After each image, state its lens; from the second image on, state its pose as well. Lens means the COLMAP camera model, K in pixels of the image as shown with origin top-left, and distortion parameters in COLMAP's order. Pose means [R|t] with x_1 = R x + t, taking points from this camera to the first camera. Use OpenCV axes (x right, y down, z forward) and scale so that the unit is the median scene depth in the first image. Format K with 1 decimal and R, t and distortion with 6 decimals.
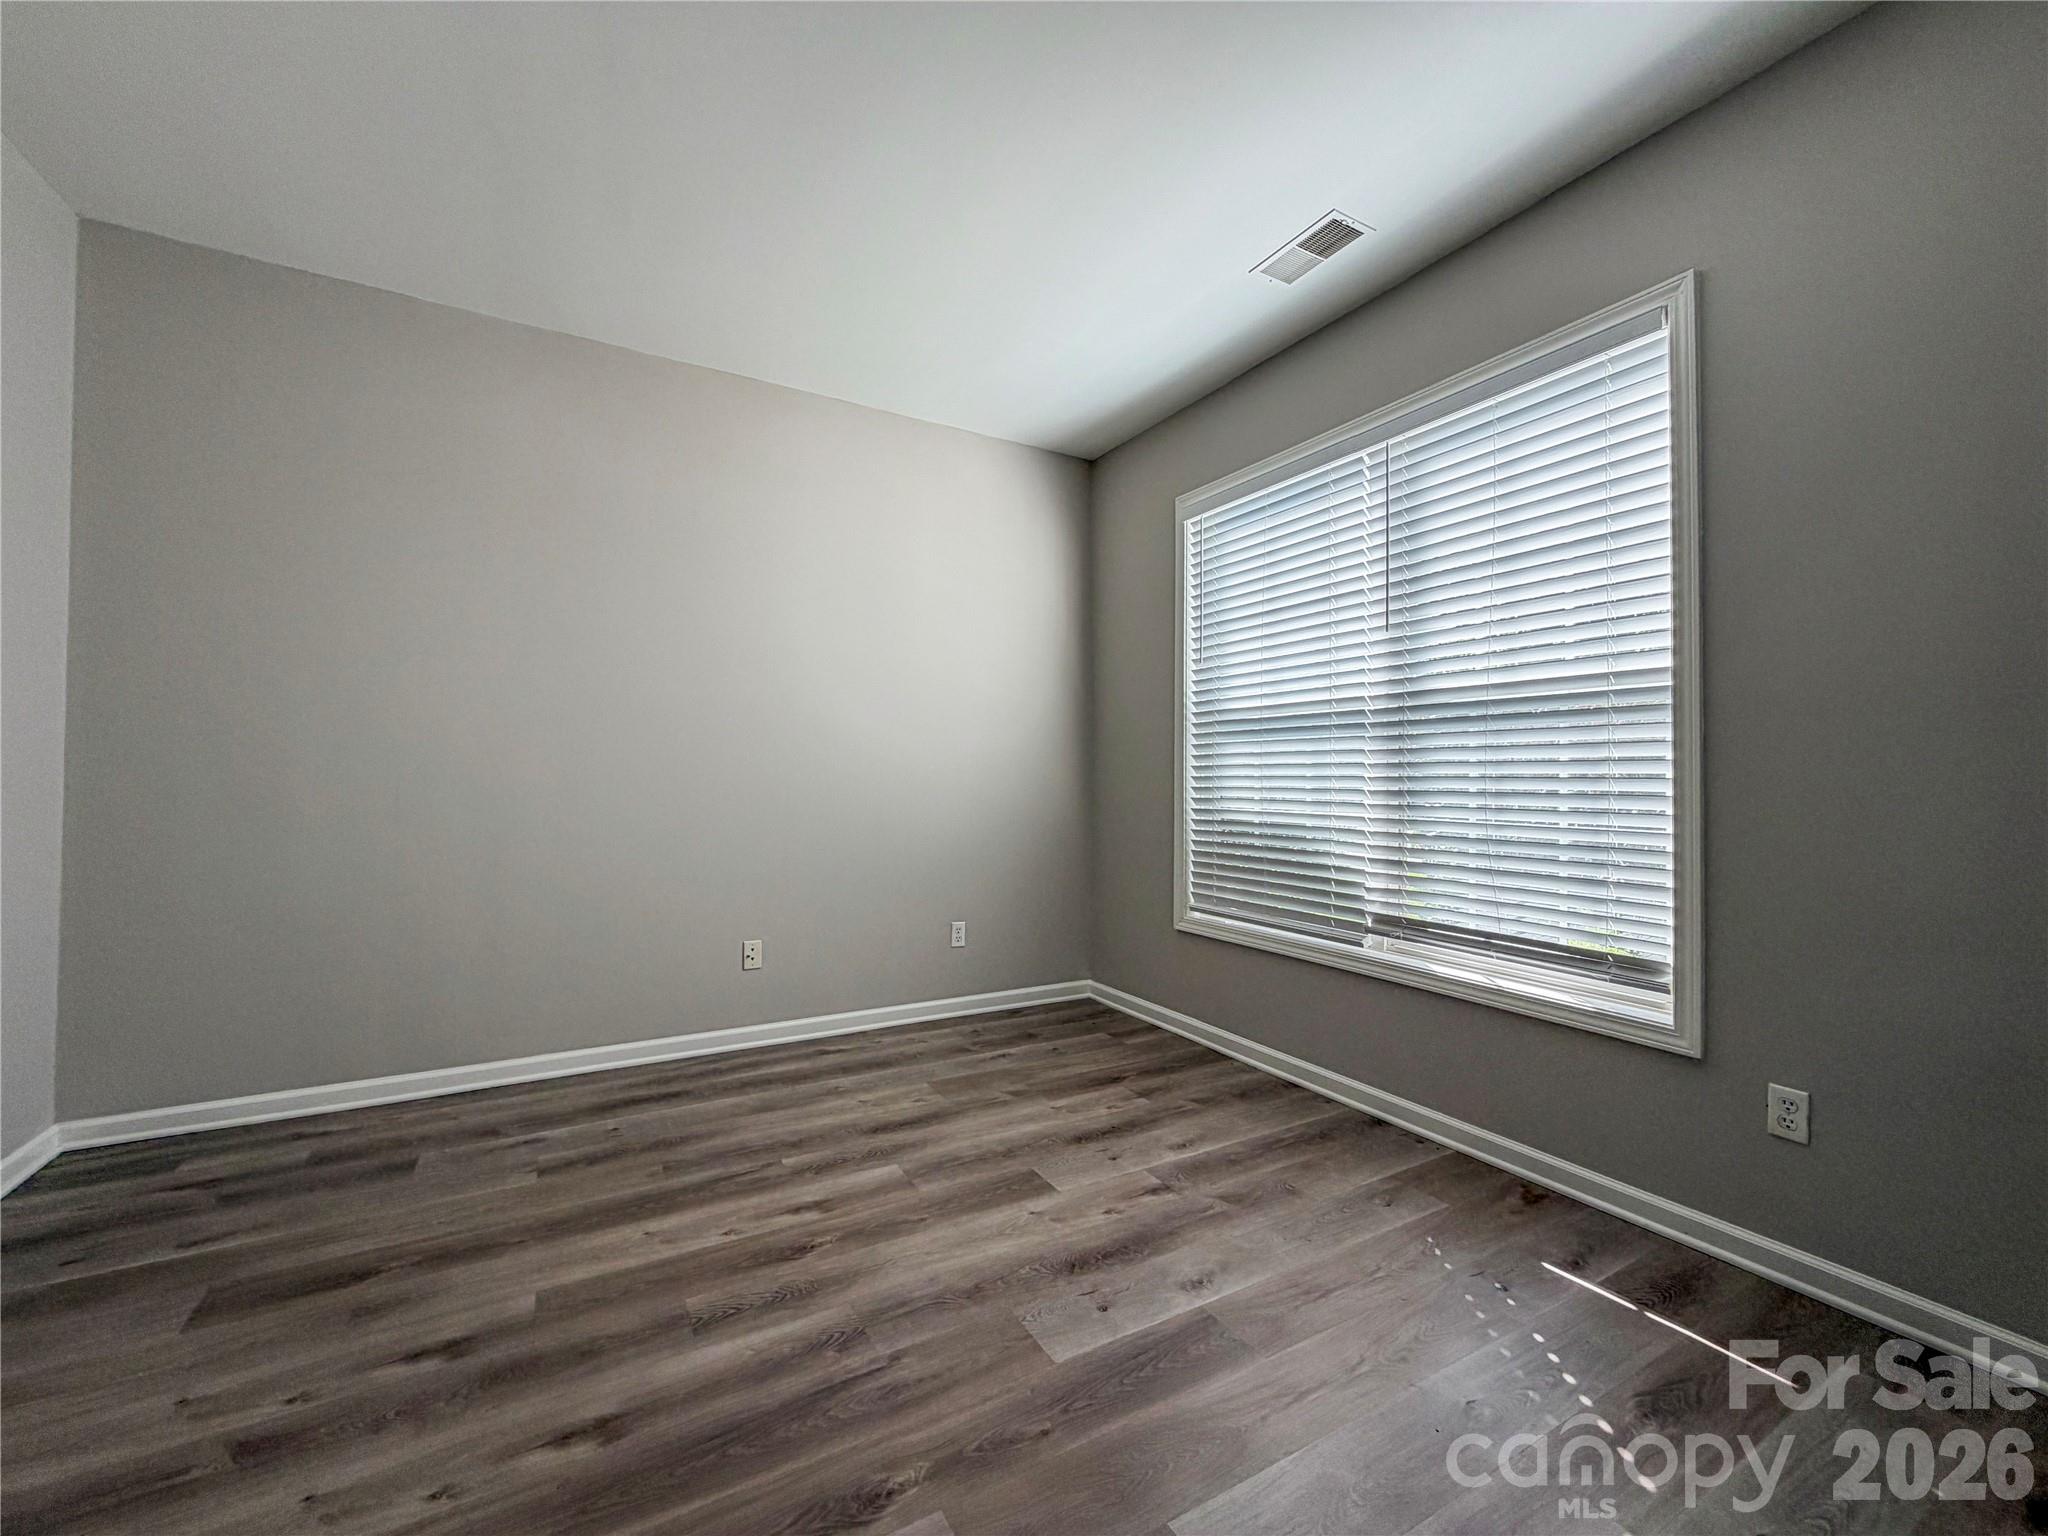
lens RADIAL K [[823.2, 0, 1015.7], [0, 823.2, 766.3], [0, 0, 1]] dist [0.001801, -0.000583]
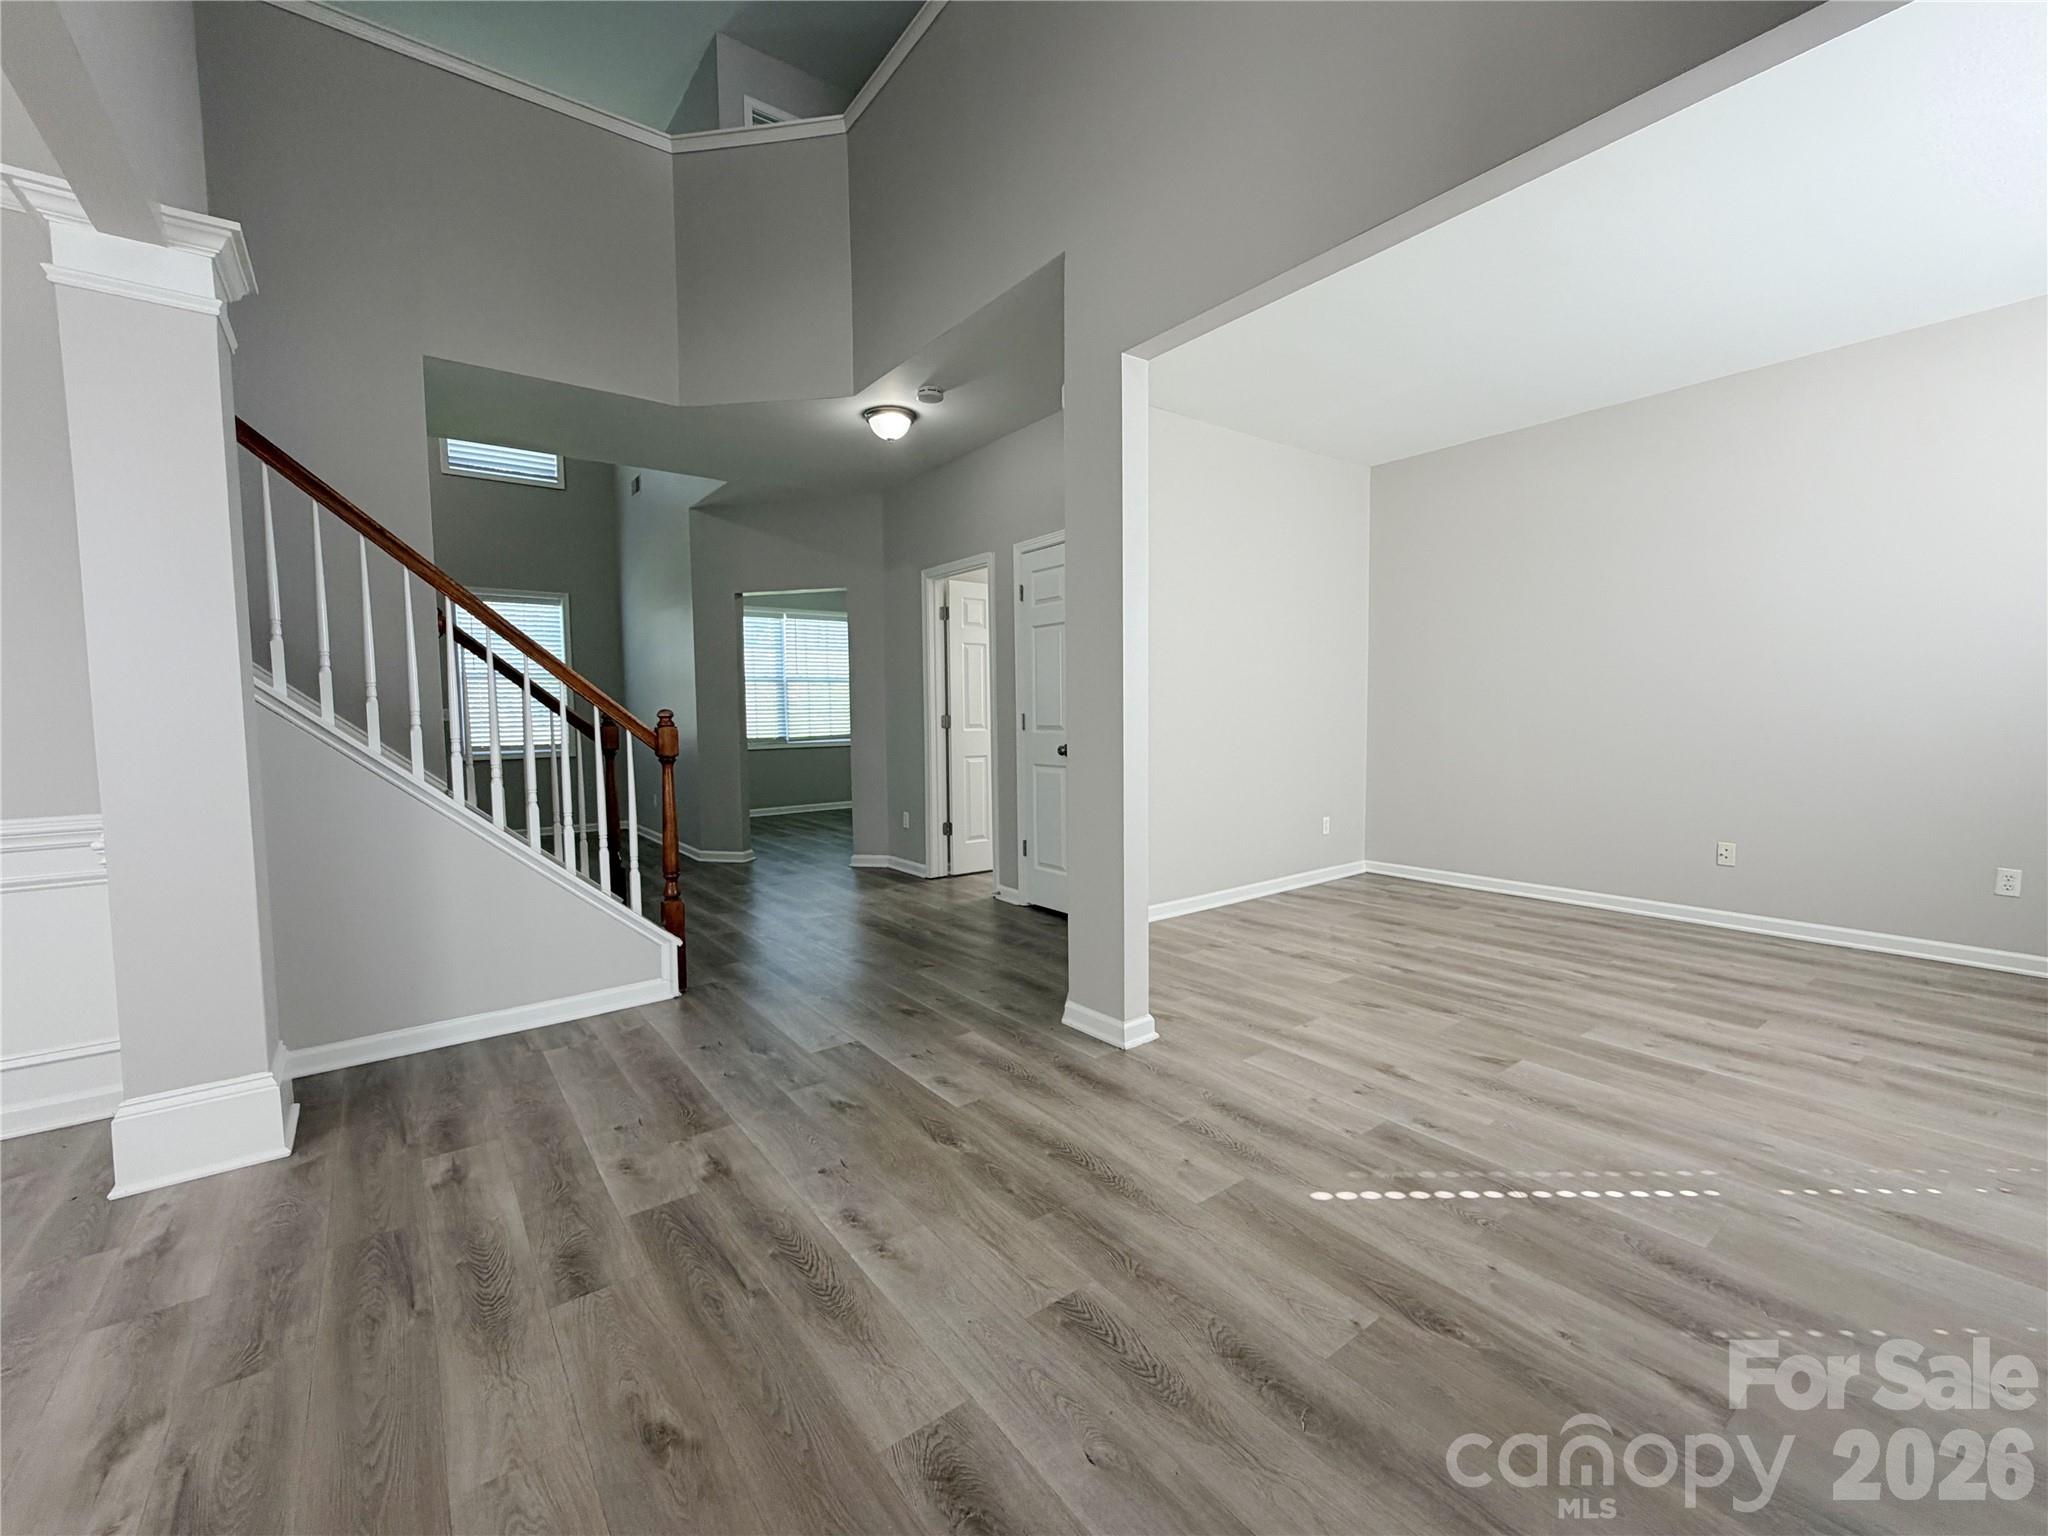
lens RADIAL K [[846.5, 0, 1015.1], [0, 846.5, 773.7], [0, 0, 1]] dist [-0.001943, 0.000522]
pose [[0.127582, 0.067339, -0.989540, 1.334823], [0.029347, 0.996999, 0.071630, -0.026454], [0.991394, -0.038179, 0.125223, -0.364340]]
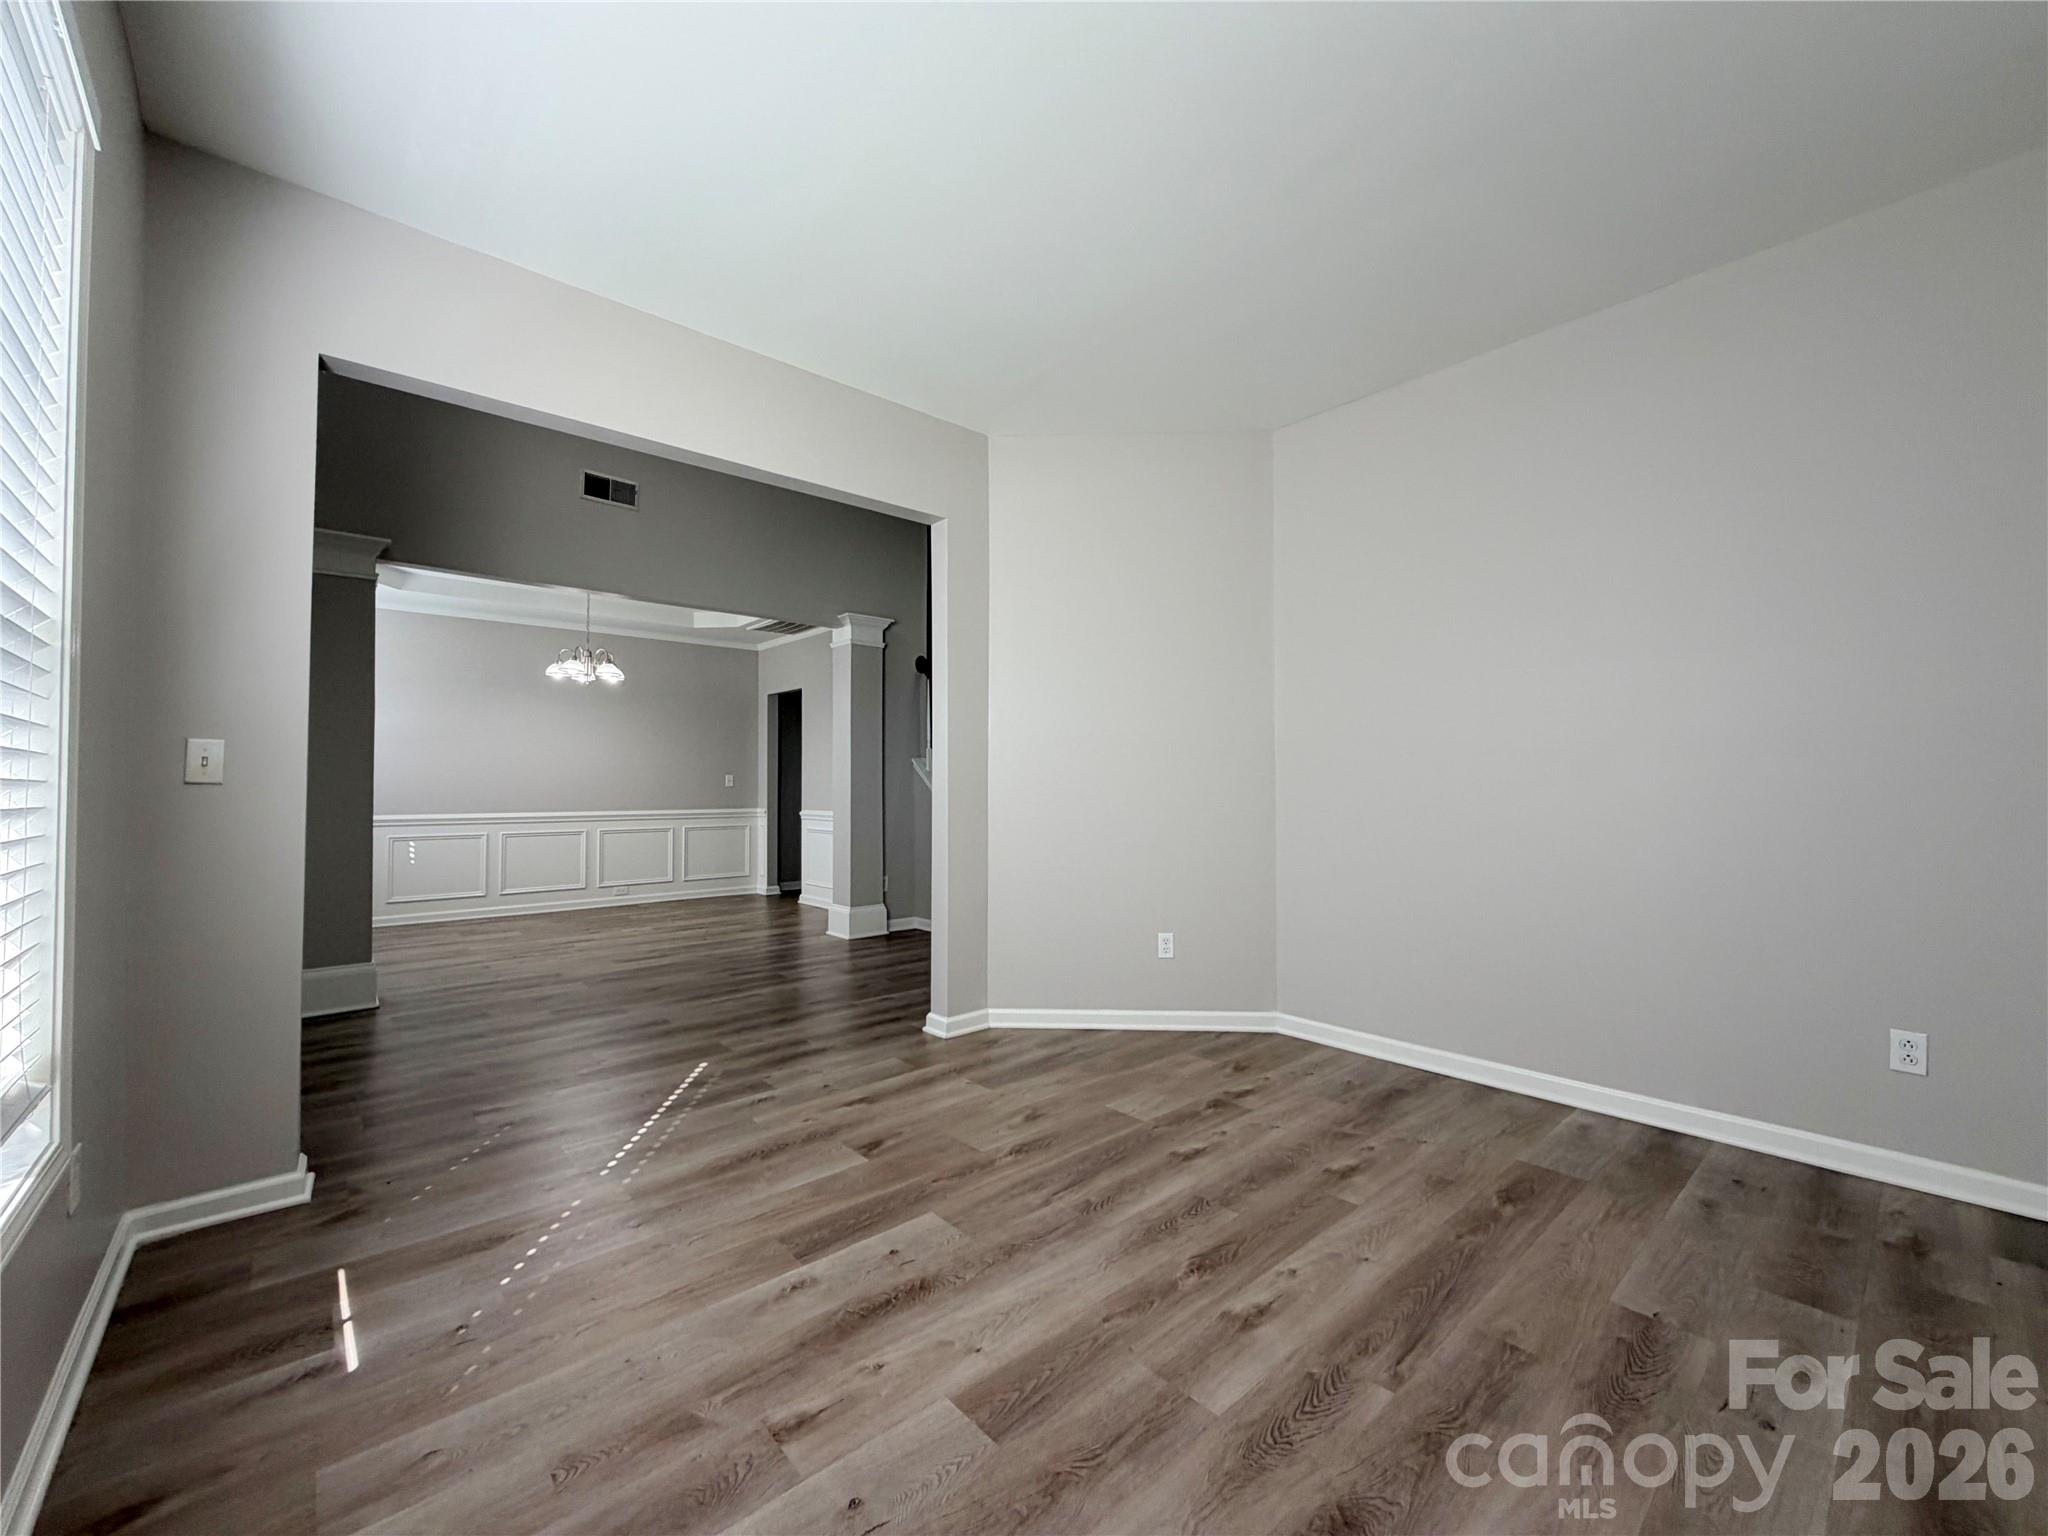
lens RADIAL K [[823.2, 0, 1015.7], [0, 823.2, 766.3], [0, 0, 1]] dist [0.001801, -0.000583]
pose [[-0.978436, -0.009155, -0.206348, 0.156581], [-0.000279, 0.999075, -0.043006, 0.032144], [0.206551, -0.042021, -0.977533, 1.861281]]
